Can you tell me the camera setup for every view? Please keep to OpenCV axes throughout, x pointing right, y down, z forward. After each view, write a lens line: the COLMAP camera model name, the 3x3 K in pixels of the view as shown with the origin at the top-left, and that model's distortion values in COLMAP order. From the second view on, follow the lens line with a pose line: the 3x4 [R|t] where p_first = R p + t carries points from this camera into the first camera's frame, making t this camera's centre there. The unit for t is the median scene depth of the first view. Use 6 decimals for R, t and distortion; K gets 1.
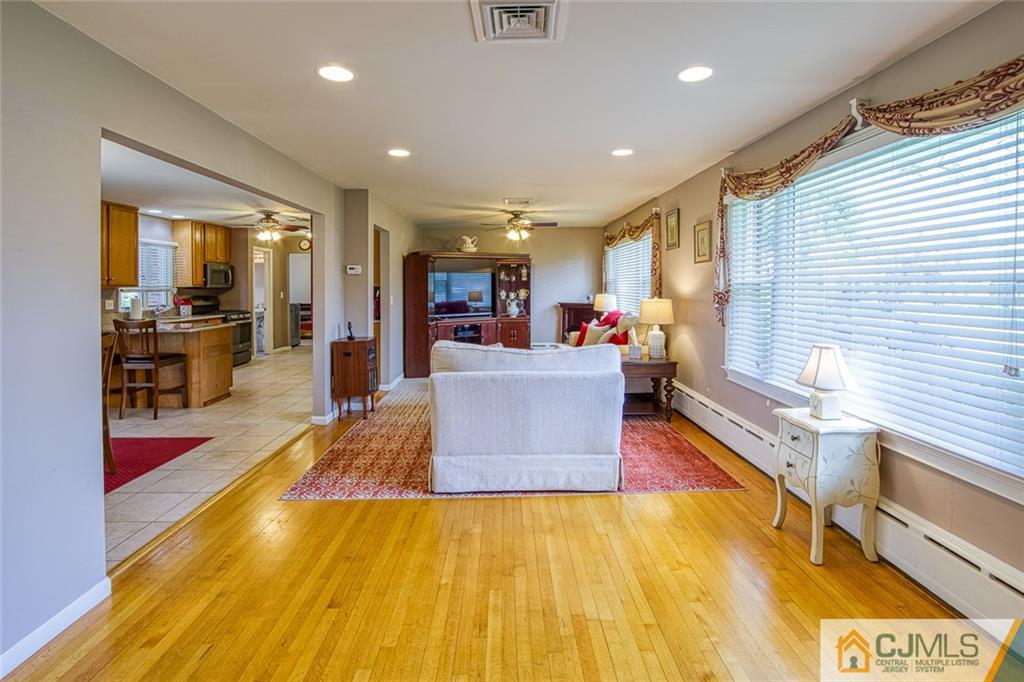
lens RADIAL K [[466.7, 0, 513.1], [0, 466.7, 299.5], [0, 0, 1]] dist [-0.030261, 0.003012]
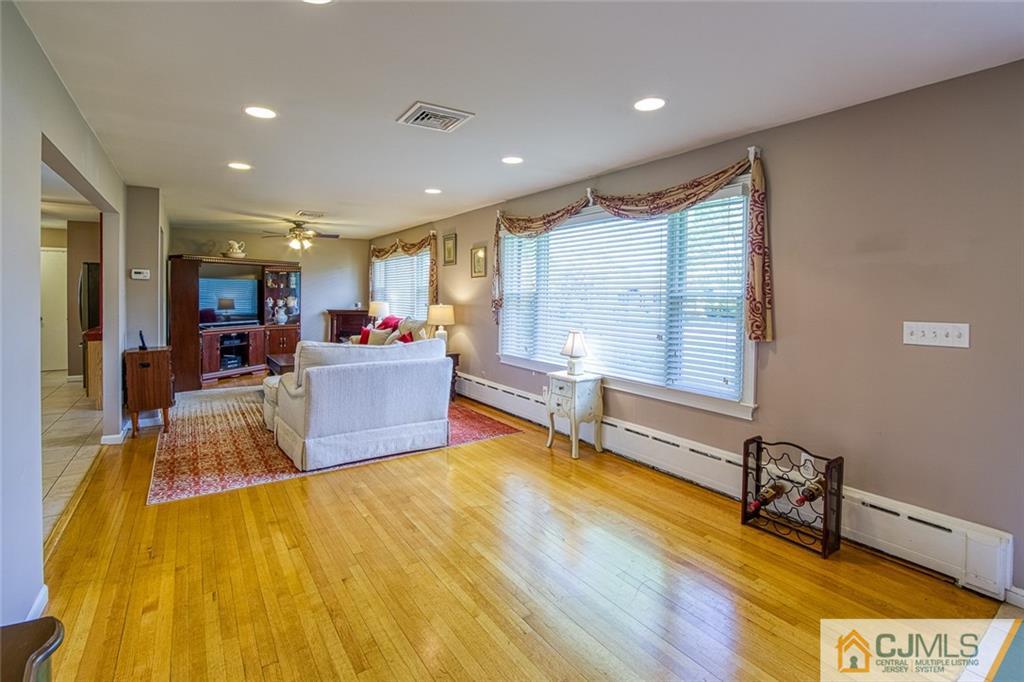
lens RADIAL K [[466.7, 0, 497.4], [0, 466.7, 304.2], [0, 0, 1]] dist [-0.030261, 0.003012]
pose [[0.849004, -0.002117, 0.528383, -0.364054], [0.005595, 0.999972, -0.004984, 0.006122], [-0.528357, 0.007188, 0.848992, -0.235470]]
